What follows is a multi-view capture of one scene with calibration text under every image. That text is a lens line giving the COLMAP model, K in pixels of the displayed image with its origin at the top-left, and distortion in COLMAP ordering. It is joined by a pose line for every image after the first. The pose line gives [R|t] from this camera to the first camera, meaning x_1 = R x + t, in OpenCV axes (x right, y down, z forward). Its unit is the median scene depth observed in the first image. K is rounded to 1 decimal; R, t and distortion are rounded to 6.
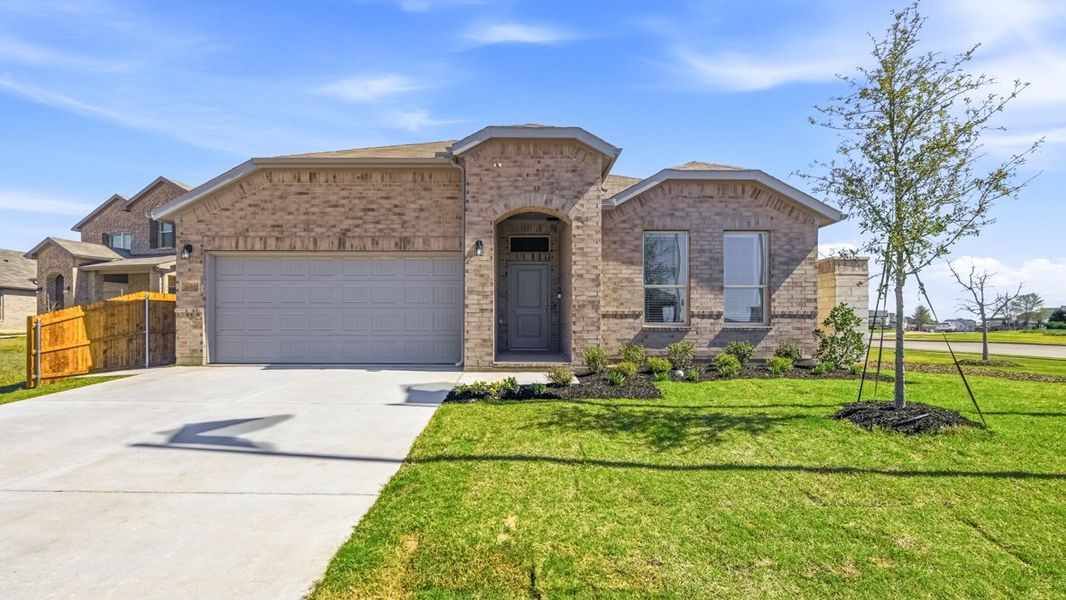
lens RADIAL K [[447.3, 0, 532.7], [0, 447.3, 254.7], [0, 0, 1]] dist [-0.003138, -0.000613]
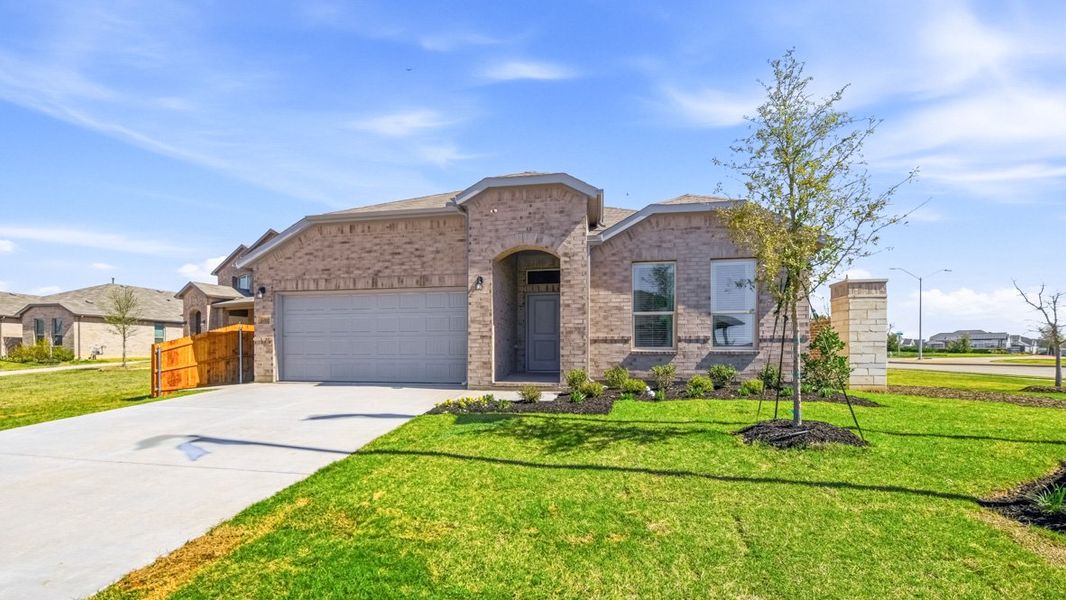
lens RADIAL K [[426.5, 0, 539.9], [0, 426.5, 280.8], [0, 0, 1]] dist [-0.003433, -0.000345]
pose [[0.985271, -0.030312, -0.168290, 0.206406], [0.029577, 0.999539, -0.006868, -0.008678], [0.168421, 0.001789, 0.985714, -0.059354]]
